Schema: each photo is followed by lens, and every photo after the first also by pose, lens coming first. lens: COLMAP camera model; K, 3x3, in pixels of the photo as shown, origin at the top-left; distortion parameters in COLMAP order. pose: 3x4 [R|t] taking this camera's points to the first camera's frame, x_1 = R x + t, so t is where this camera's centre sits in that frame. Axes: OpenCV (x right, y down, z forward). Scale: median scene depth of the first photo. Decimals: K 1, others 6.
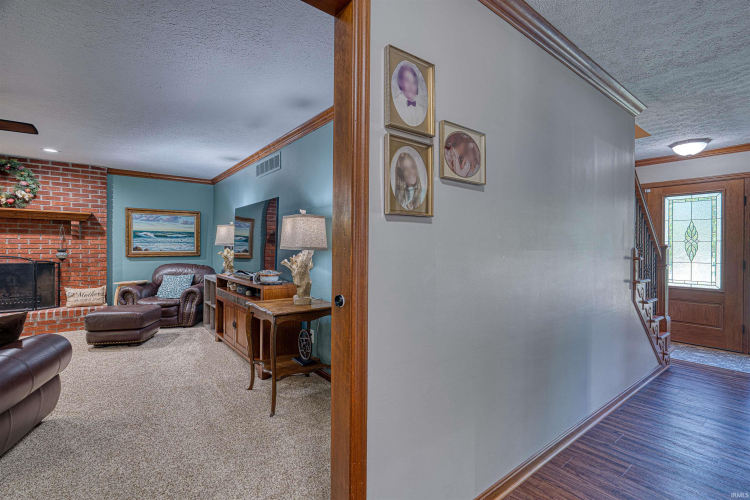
lens RADIAL K [[348.0, 0, 375.4], [0, 348.0, 248.0], [0, 0, 1]] dist [-0.001074, -0.000013]
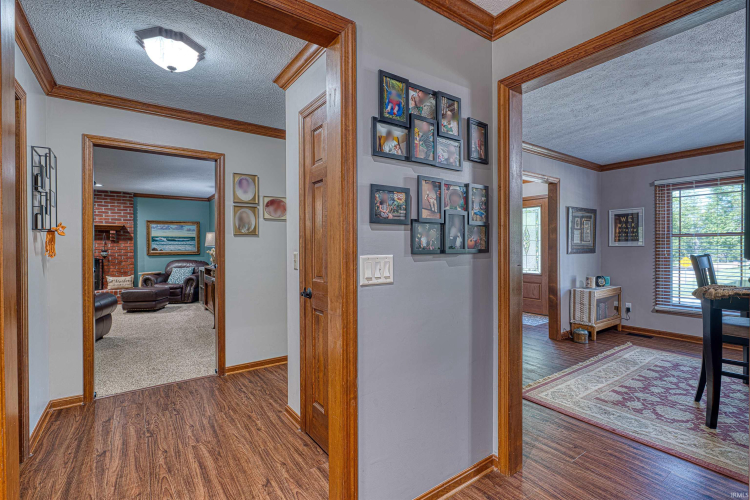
lens RADIAL K [[348.0, 0, 375.4], [0, 348.0, 248.0], [0, 0, 1]] dist [-0.001074, -0.000013]
pose [[0.998732, -0.008904, -0.049553, 0.304429], [0.008997, 0.999958, 0.001649, 0.002629], [0.049536, -0.002092, 0.998770, -0.397021]]
